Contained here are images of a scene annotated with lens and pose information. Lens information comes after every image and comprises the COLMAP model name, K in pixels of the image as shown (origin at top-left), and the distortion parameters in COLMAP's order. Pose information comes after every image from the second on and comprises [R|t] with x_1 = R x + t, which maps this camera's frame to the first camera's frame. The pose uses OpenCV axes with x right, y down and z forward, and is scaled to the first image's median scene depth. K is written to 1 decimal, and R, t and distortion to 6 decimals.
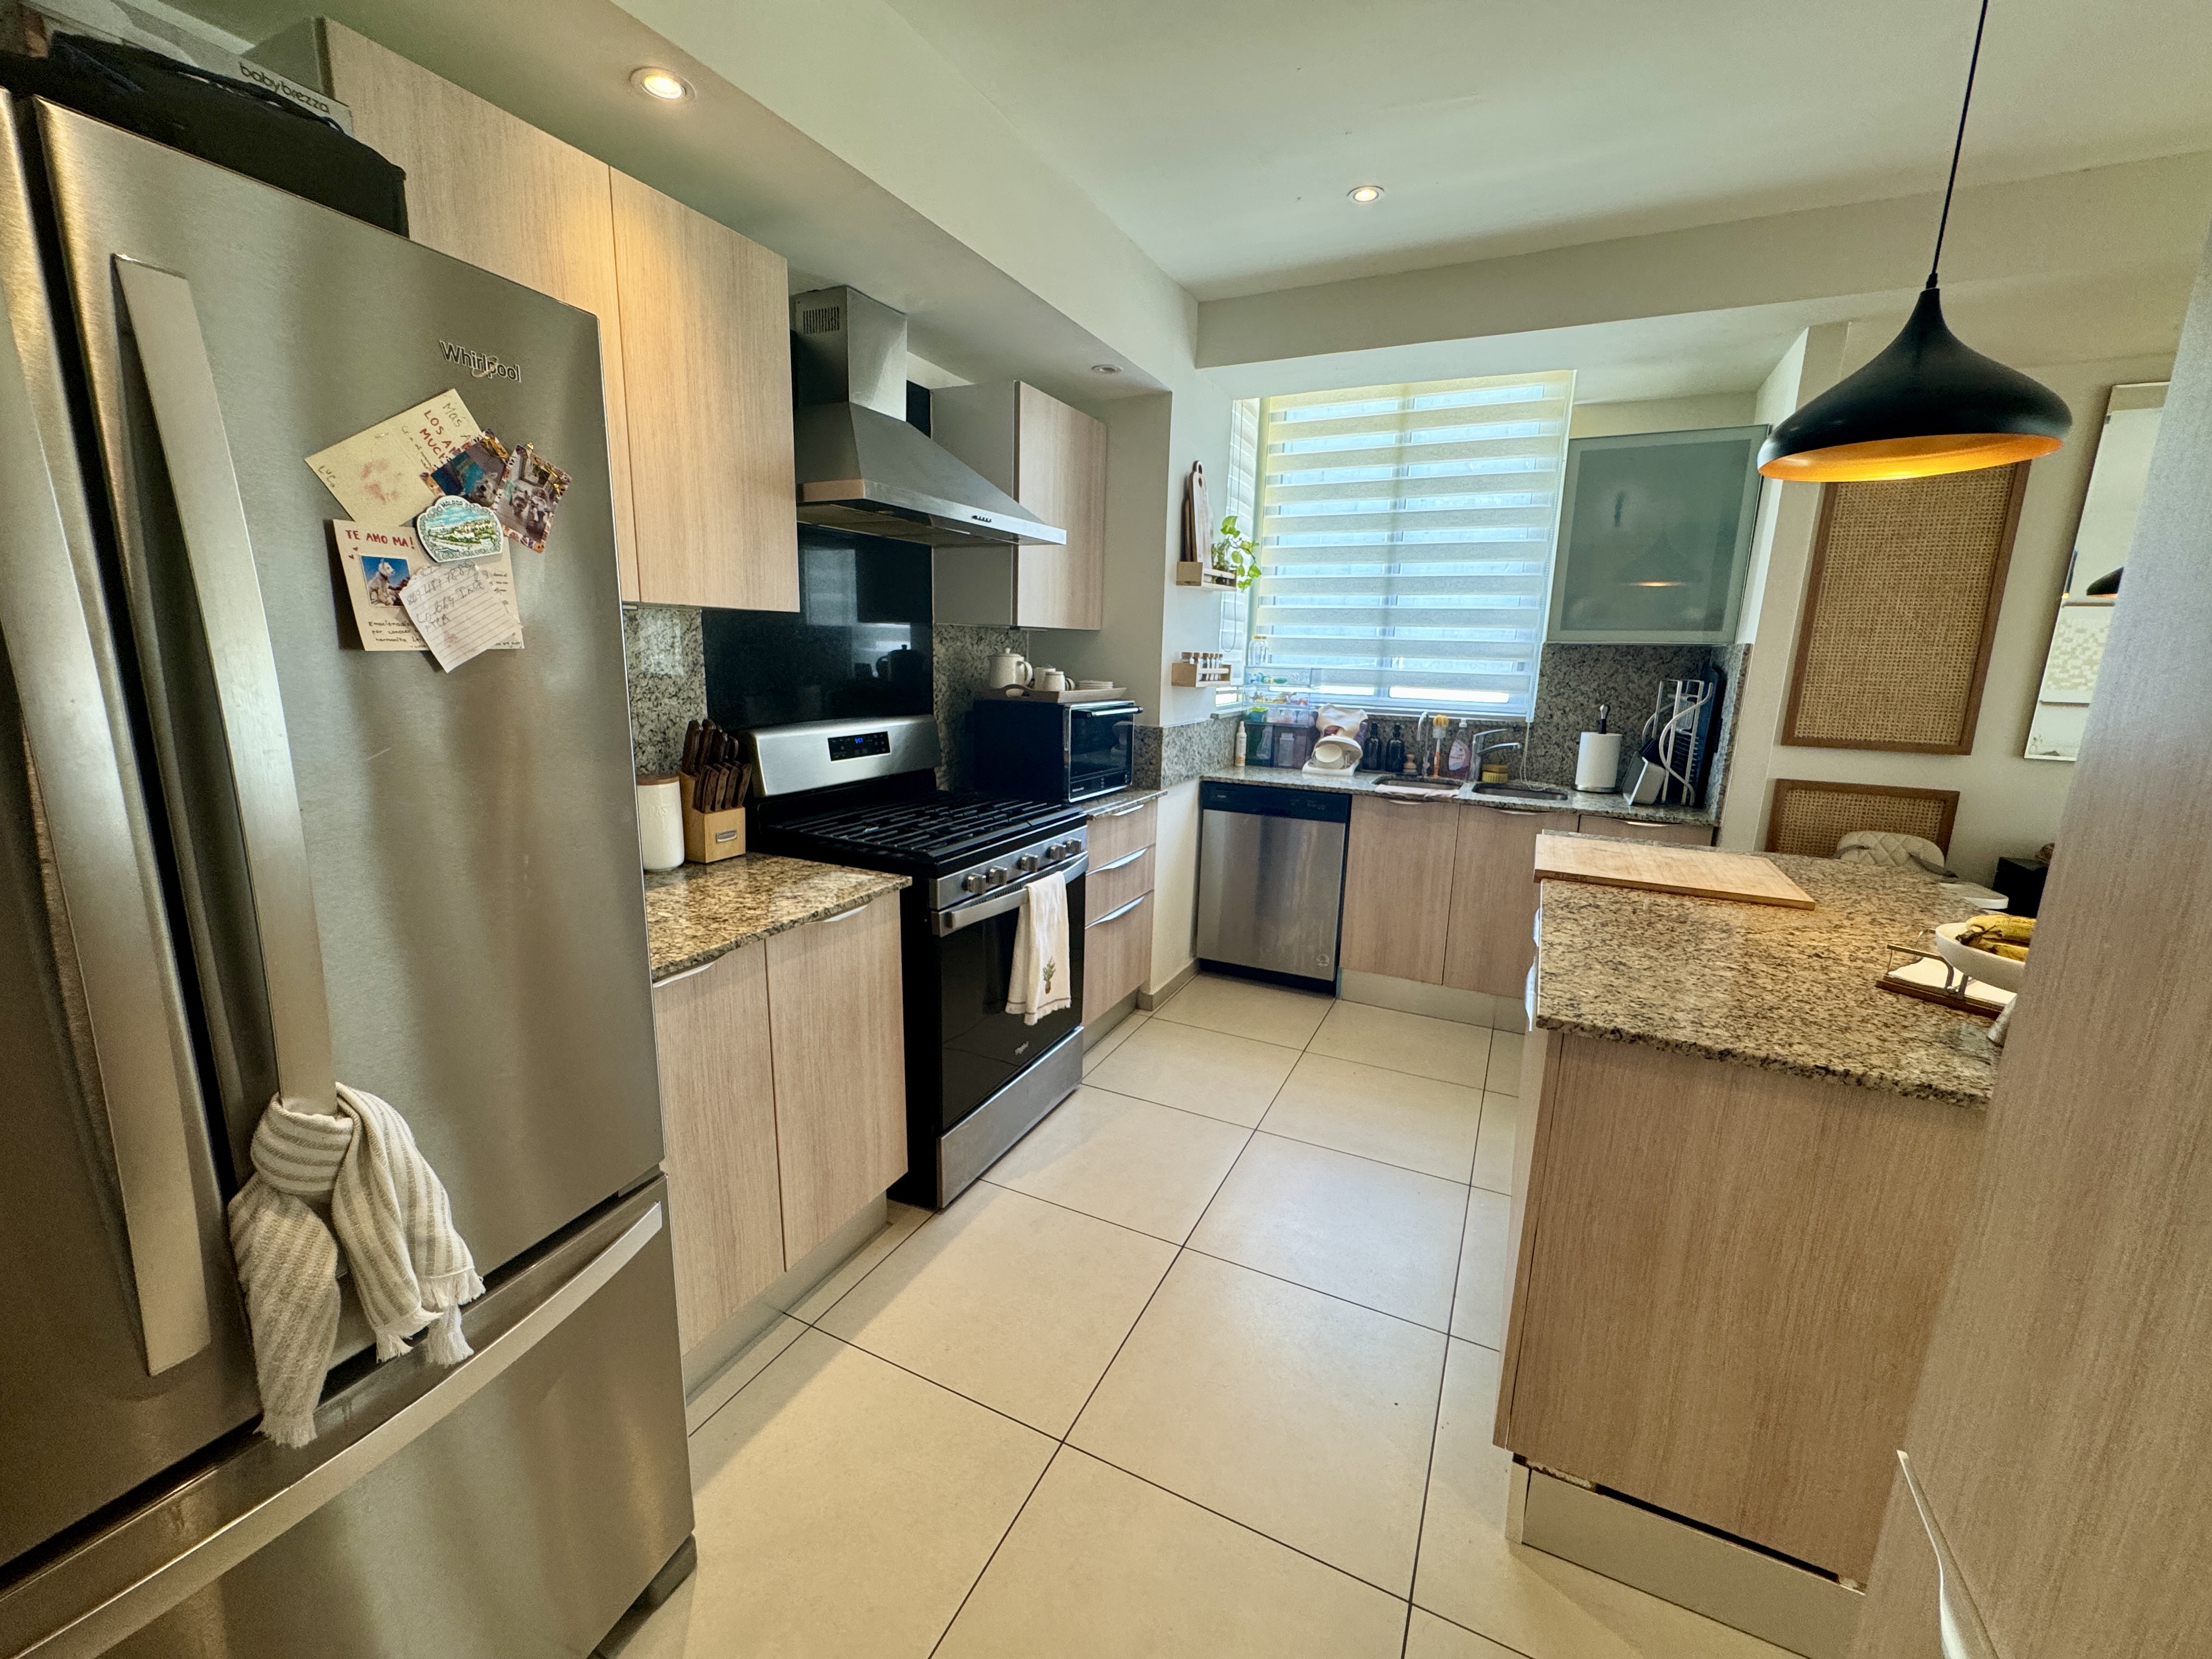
lens RADIAL K [[882.8, 0, 1100.2], [0, 882.8, 832.2], [0, 0, 1]] dist [-0.011735, 0.000022]
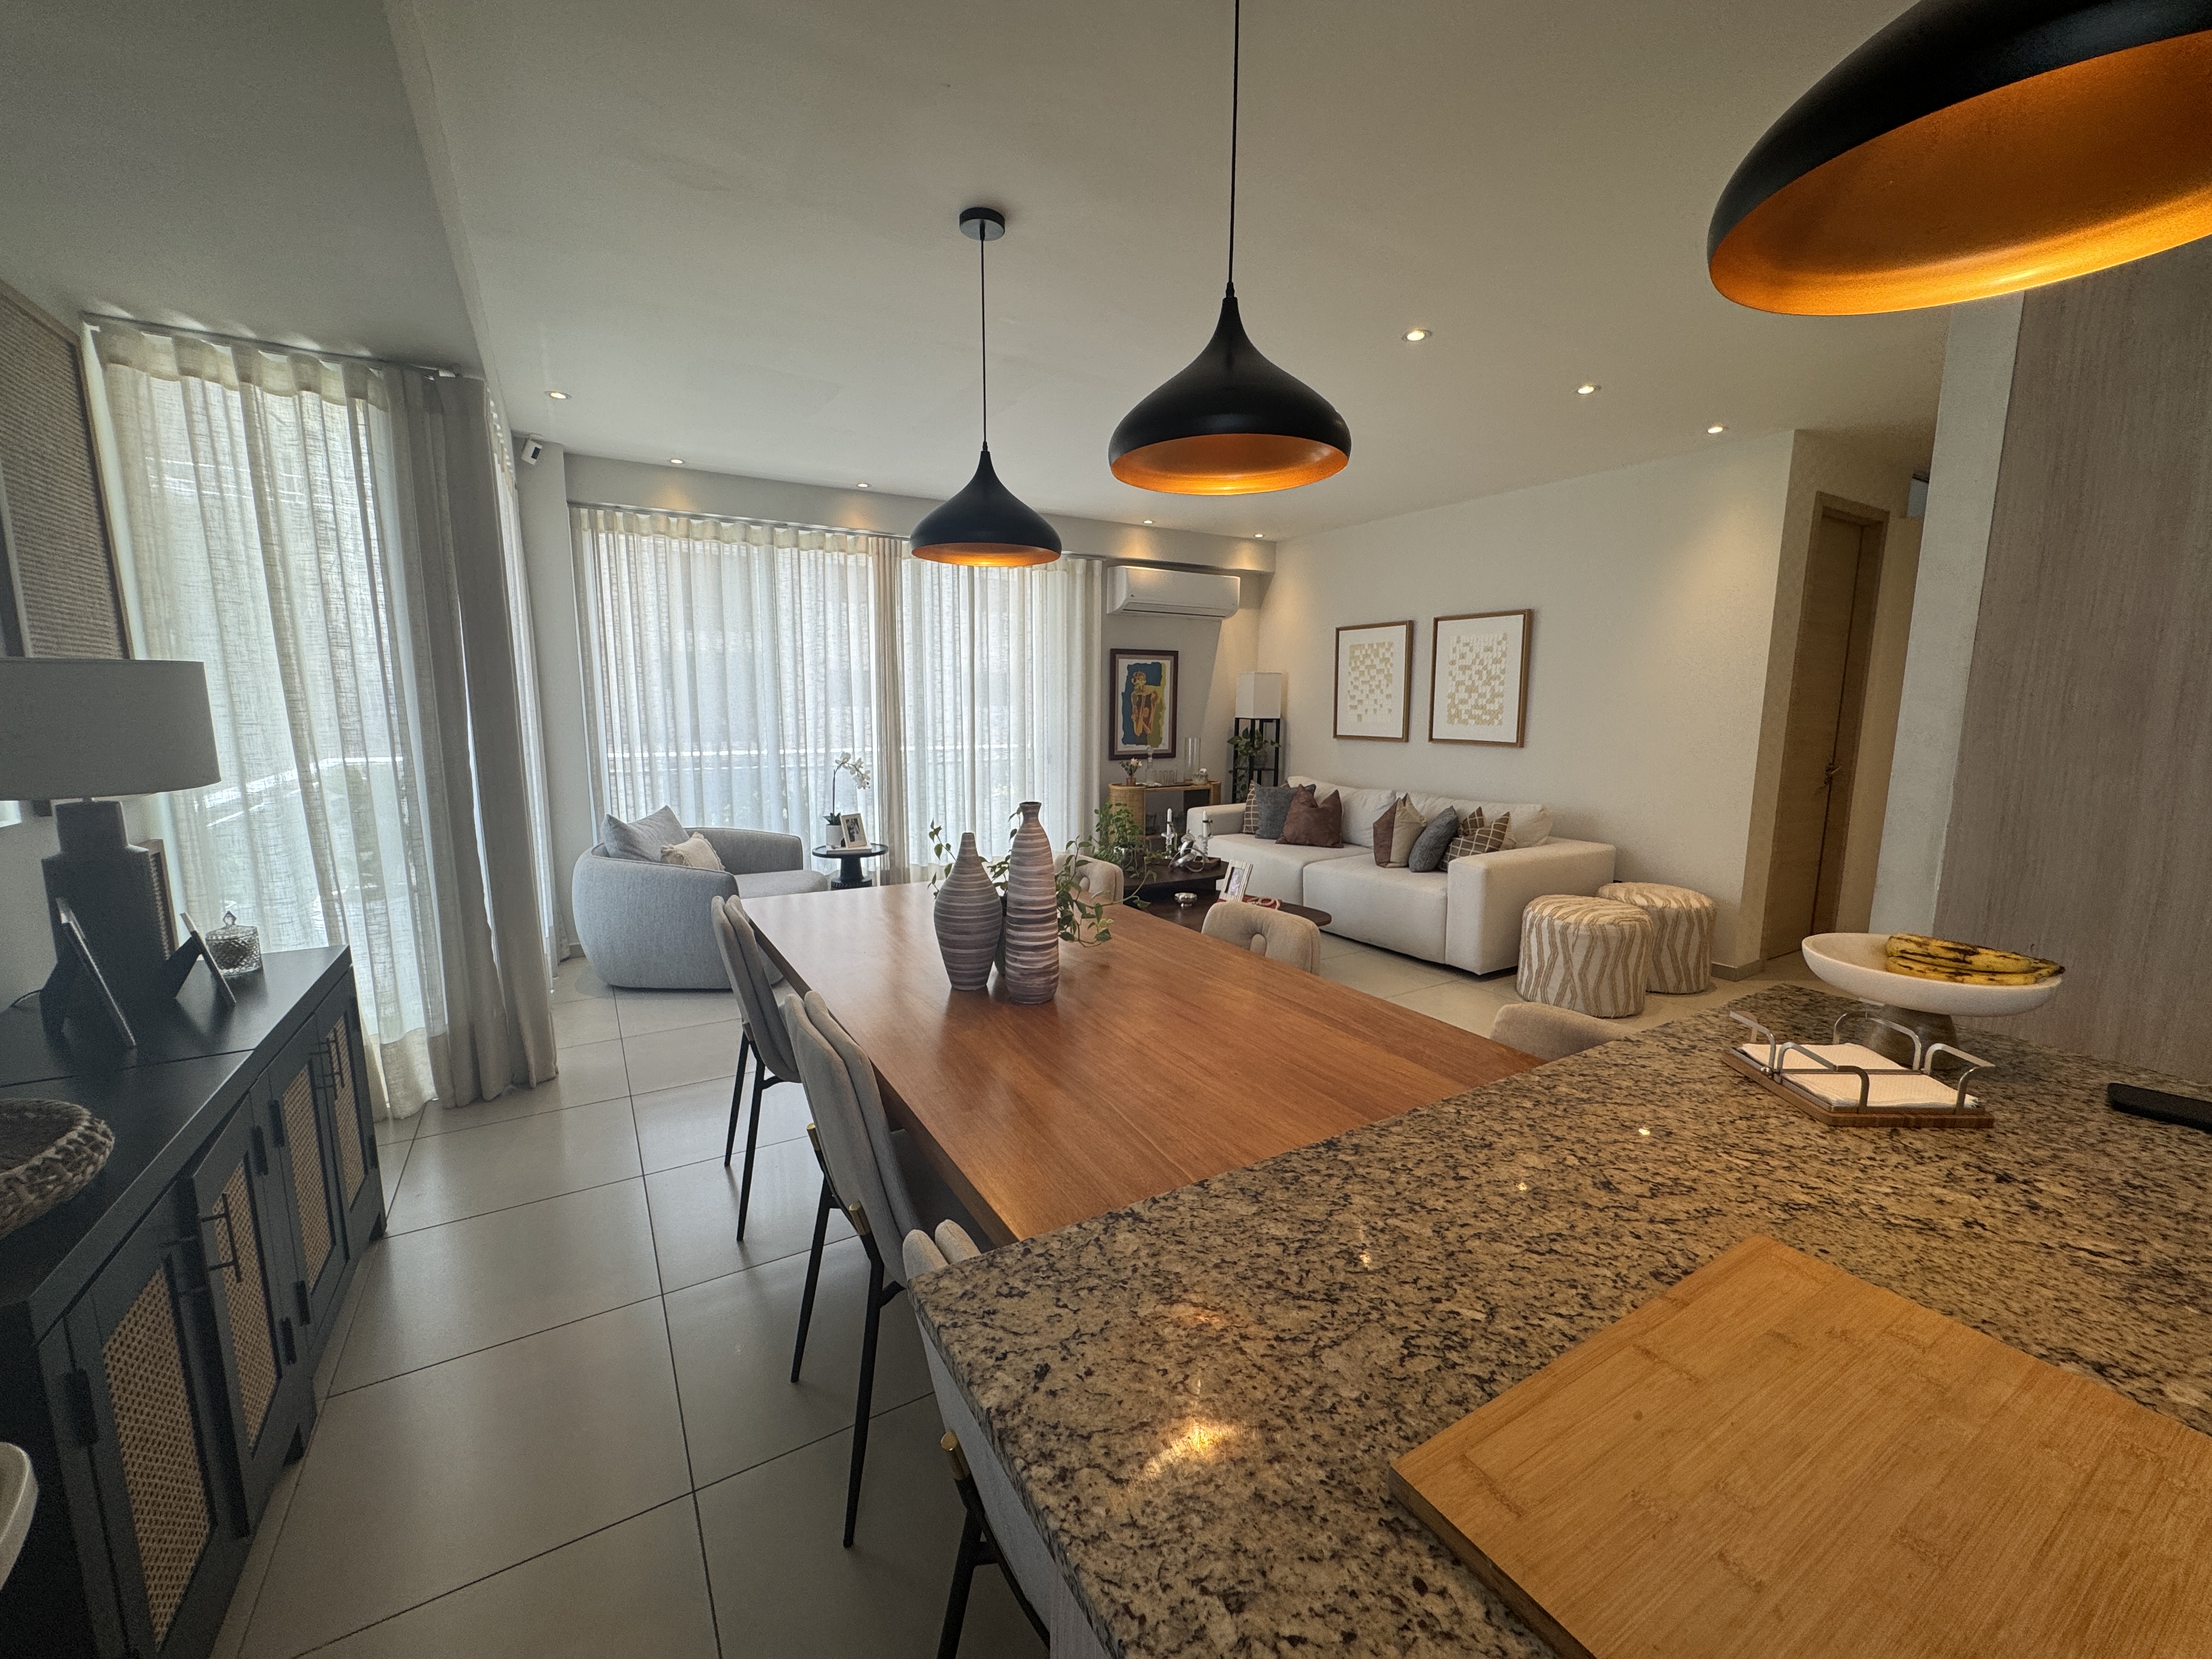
lens RADIAL K [[882.8, 0, 1098.1], [0, 882.8, 831.2], [0, 0, 1]] dist [-0.011735, 0.000022]
pose [[-0.836558, -0.103885, 0.537939, 0.776980], [0.091367, 0.941656, 0.323937, -0.232529], [-0.540206, 0.320142, -0.778258, 1.269444]]
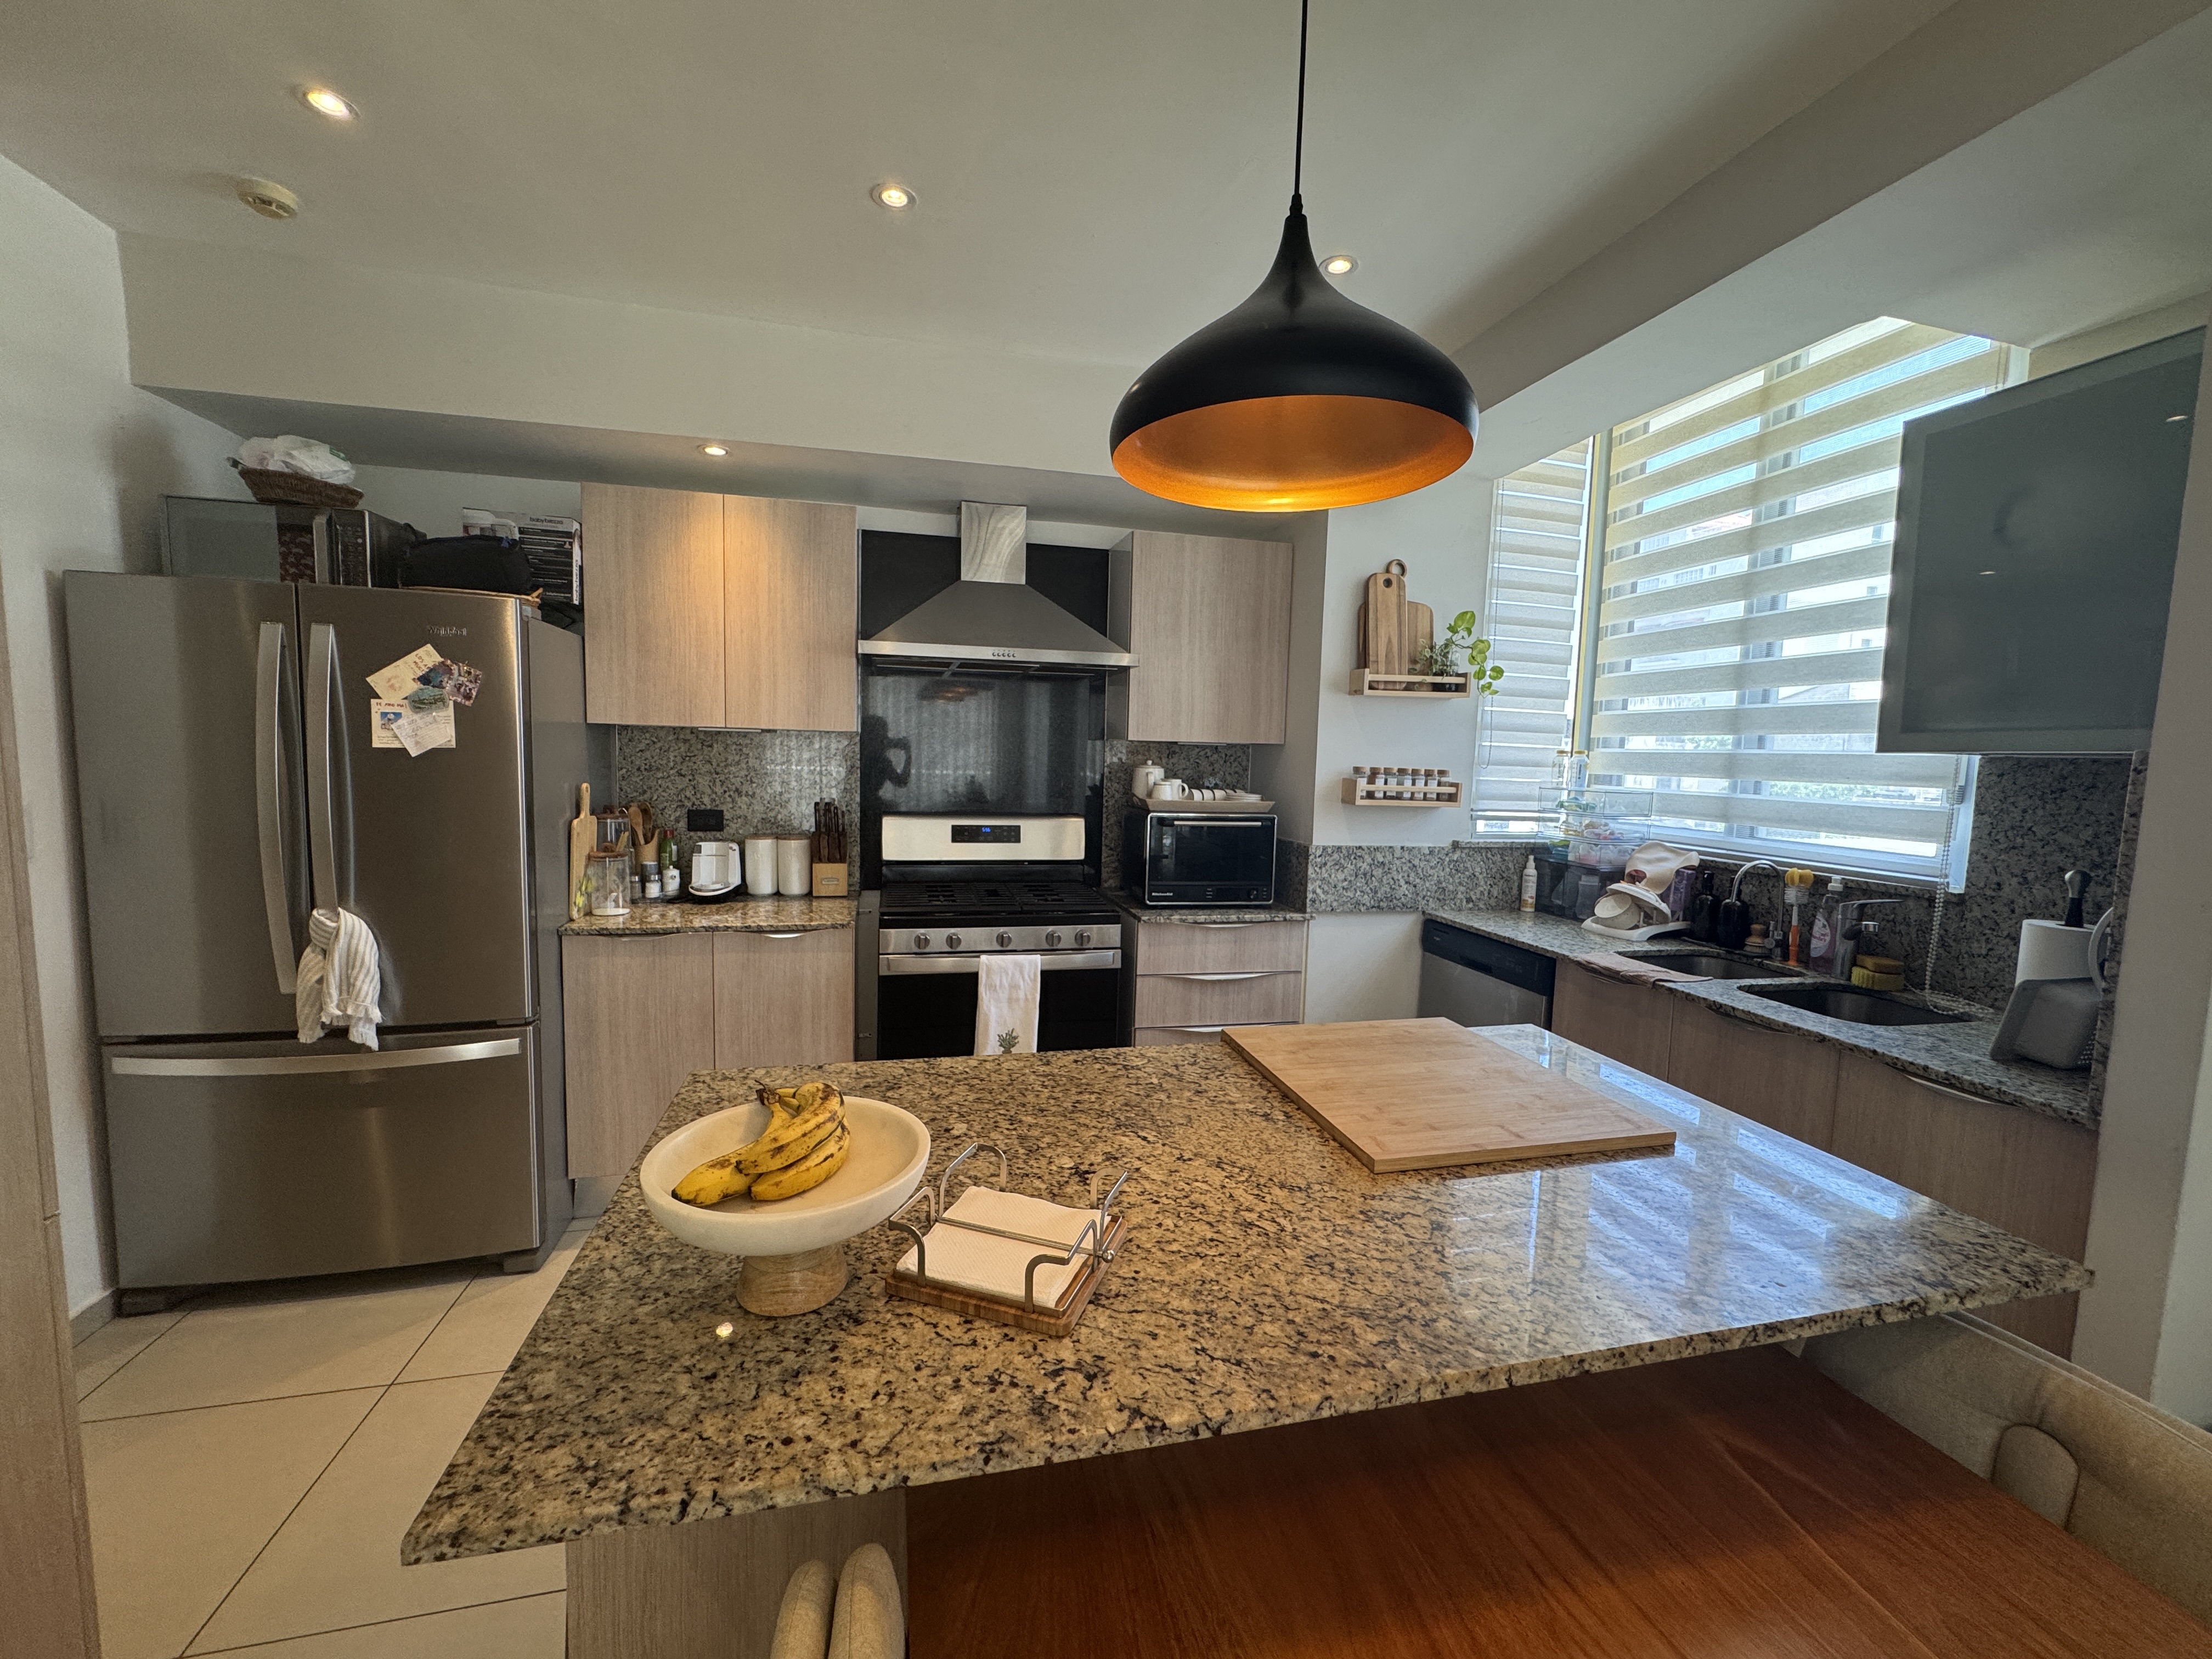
lens RADIAL K [[882.8, 0, 1102.3], [0, 882.8, 826.1], [0, 0, 1]] dist [-0.011735, 0.000022]
pose [[0.641494, 0.057665, -0.764957, 1.015642], [-0.169183, 0.983253, -0.067756, -0.064101], [0.748239, 0.172883, 0.640507, 0.387684]]
